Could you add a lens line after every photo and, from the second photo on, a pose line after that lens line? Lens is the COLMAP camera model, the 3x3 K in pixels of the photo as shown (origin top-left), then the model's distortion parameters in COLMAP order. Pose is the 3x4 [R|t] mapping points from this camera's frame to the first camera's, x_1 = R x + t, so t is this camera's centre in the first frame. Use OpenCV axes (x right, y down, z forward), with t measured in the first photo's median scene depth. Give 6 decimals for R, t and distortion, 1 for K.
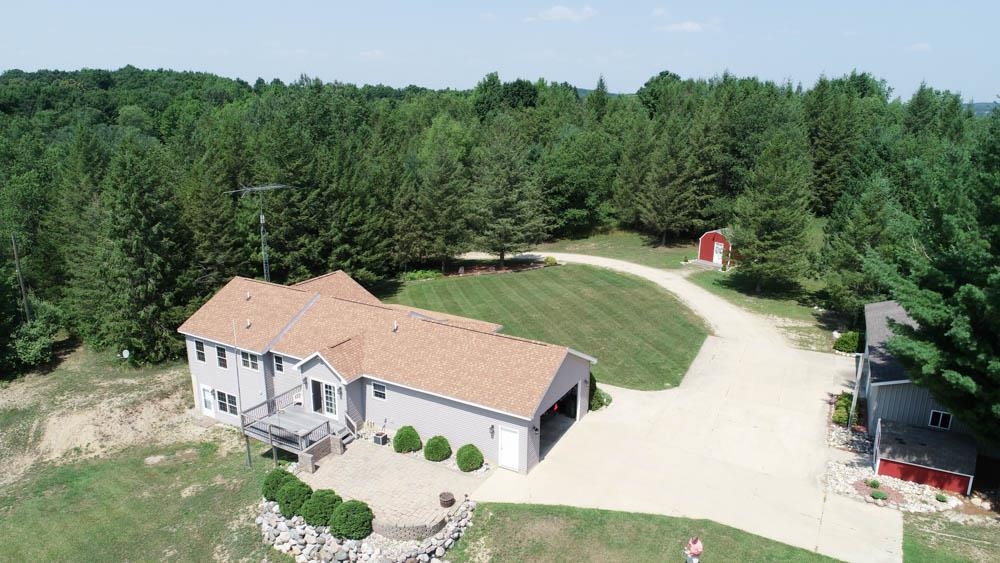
lens RADIAL K [[670.2, 0, 500.0], [0, 670.2, 281.5], [0, 0, 1]] dist [-0.002318, 0.000370]
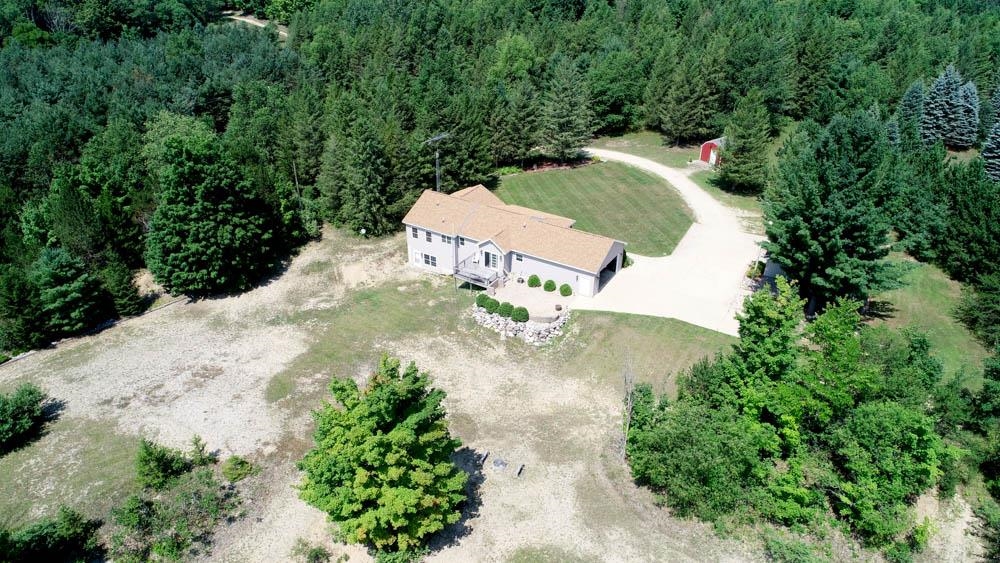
lens RADIAL K [[670.2, 0, 500.0], [0, 670.2, 281.5], [0, 0, 1]] dist [-0.002318, 0.000370]
pose [[0.999371, 0.016587, -0.031345, -0.117077], [-0.008644, 0.971150, 0.238312, -0.168707], [0.034394, -0.237891, 0.970683, -0.669496]]
